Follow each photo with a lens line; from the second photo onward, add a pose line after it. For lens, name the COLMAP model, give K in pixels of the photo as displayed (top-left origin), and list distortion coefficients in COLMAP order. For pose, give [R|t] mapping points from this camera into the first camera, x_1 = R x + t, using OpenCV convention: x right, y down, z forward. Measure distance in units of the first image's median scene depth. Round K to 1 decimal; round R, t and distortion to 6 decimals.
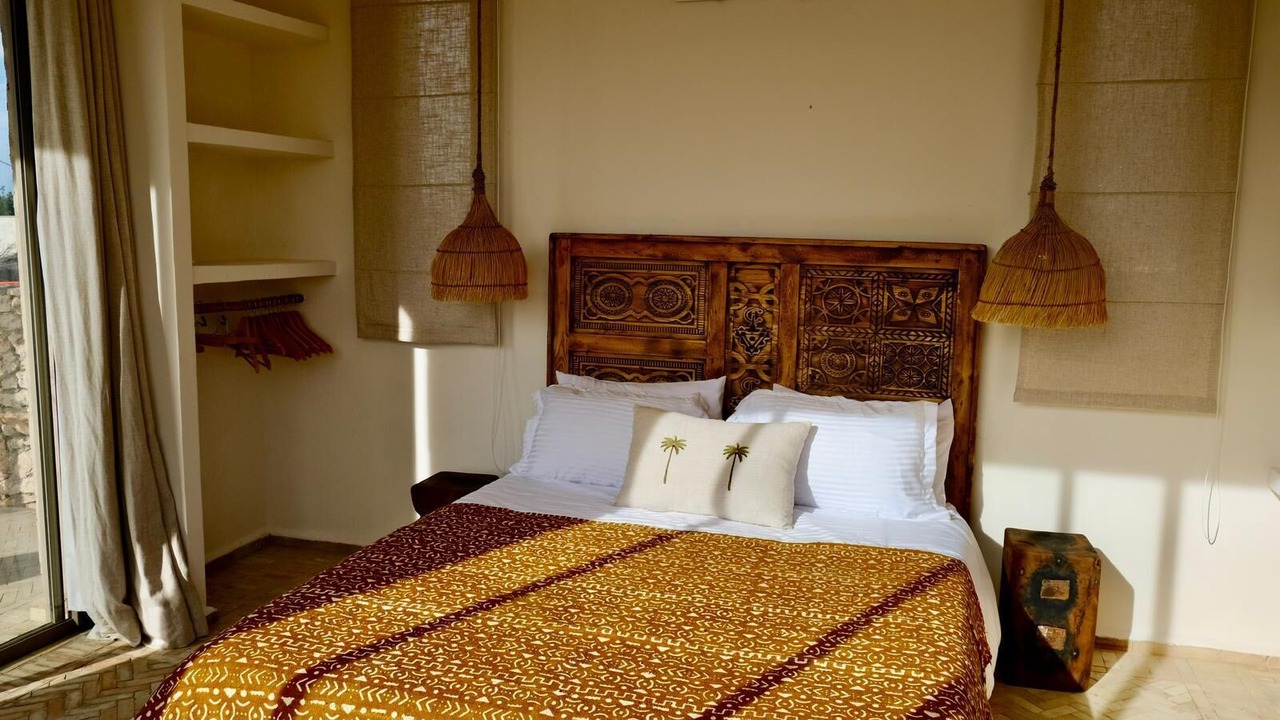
lens RADIAL K [[1033.8, 0, 640.0], [0, 1033.8, 360.0], [0, 0, 1]] dist [-0.011669, -0.001026]
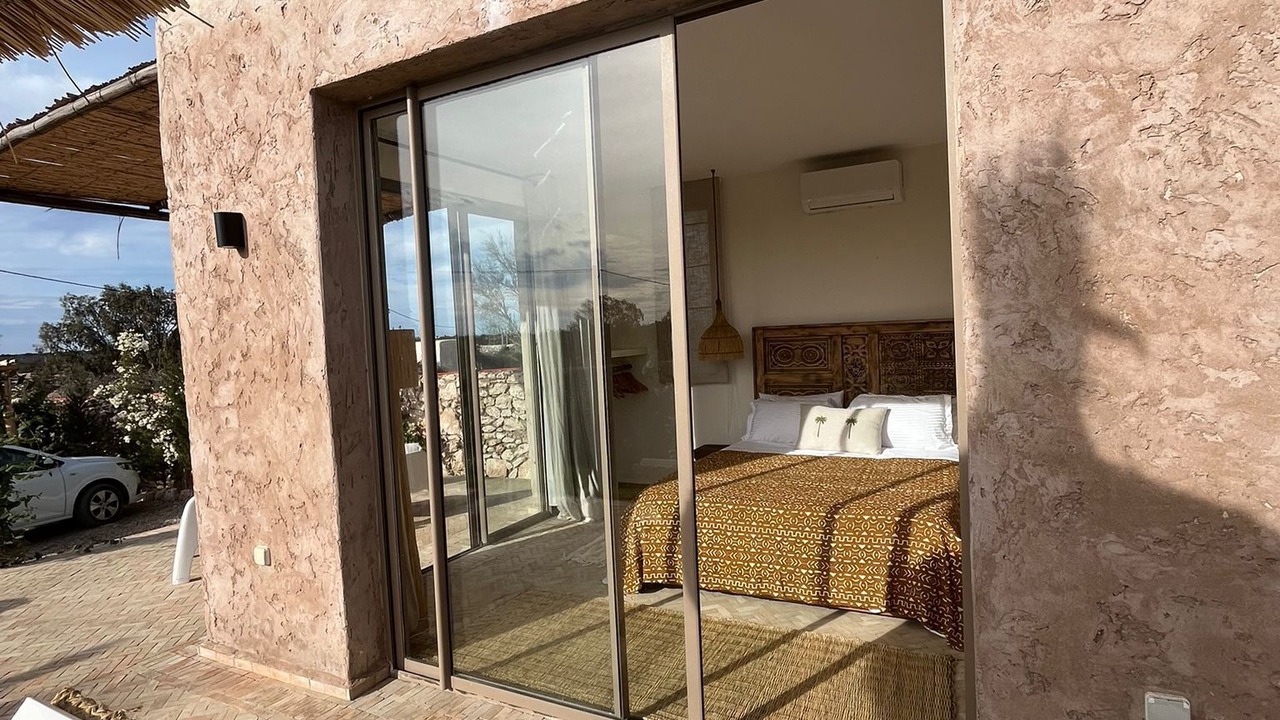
lens RADIAL K [[688.4, 0, 640.0], [0, 688.4, 360.0], [0, 0, 1]] dist [-0.001584, 0.000003]
pose [[0.979176, -0.057052, -0.194833, -0.044370], [0.039257, 0.994797, -0.094004, 0.069867], [0.199183, 0.084398, 0.976321, -0.427287]]
